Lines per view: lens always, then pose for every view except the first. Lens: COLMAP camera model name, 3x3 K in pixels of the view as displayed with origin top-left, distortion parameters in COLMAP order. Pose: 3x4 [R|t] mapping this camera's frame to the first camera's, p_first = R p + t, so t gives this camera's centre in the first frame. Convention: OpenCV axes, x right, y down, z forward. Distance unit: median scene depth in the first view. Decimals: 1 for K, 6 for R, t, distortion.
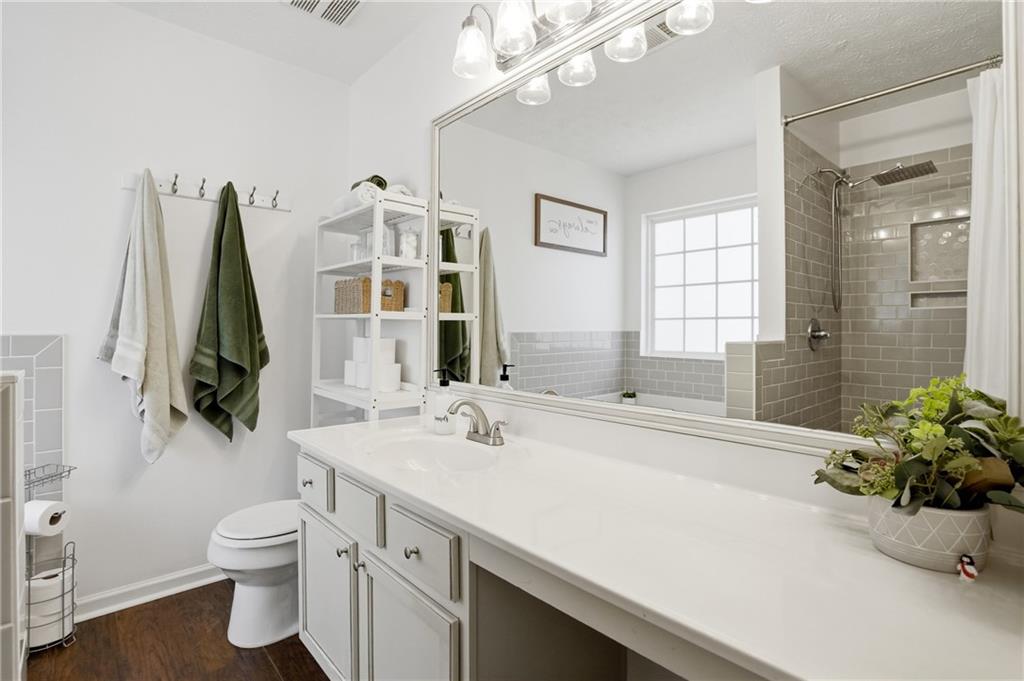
lens RADIAL K [[486.4, 0, 511.9], [0, 486.4, 335.3], [0, 0, 1]] dist [-0.057561, 0.024335]
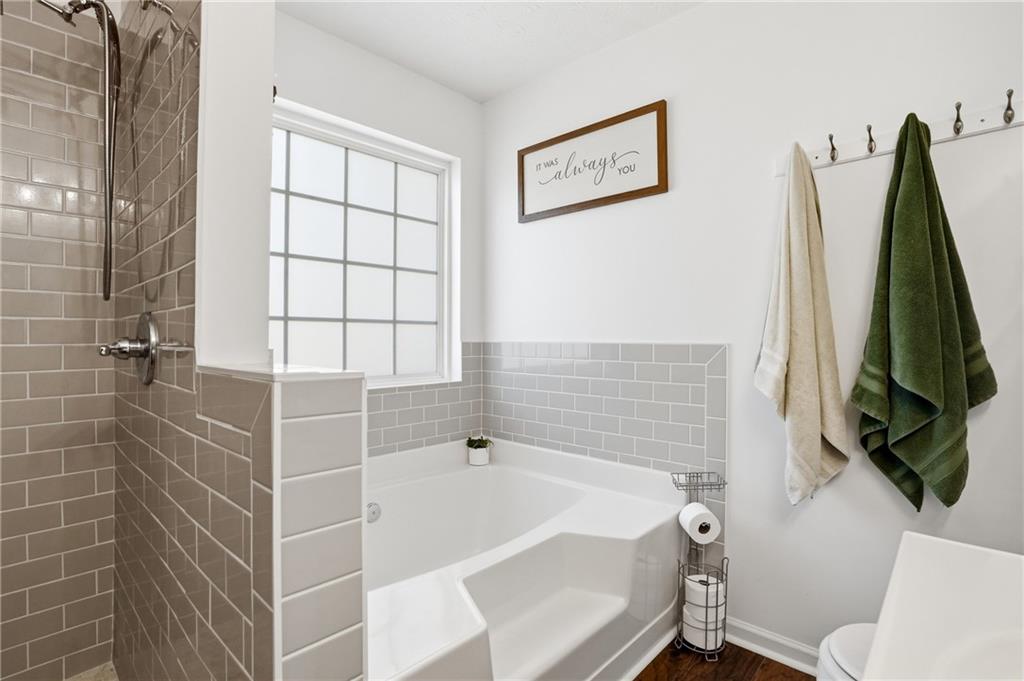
lens RADIAL K [[486.4, 0, 511.9], [0, 486.4, 335.3], [0, 0, 1]] dist [-0.057561, 0.024335]
pose [[0.078384, -0.005513, -0.996908, 0.009848], [-0.015559, 0.999856, -0.006752, -0.004089], [0.996802, 0.016041, 0.078287, 0.419130]]
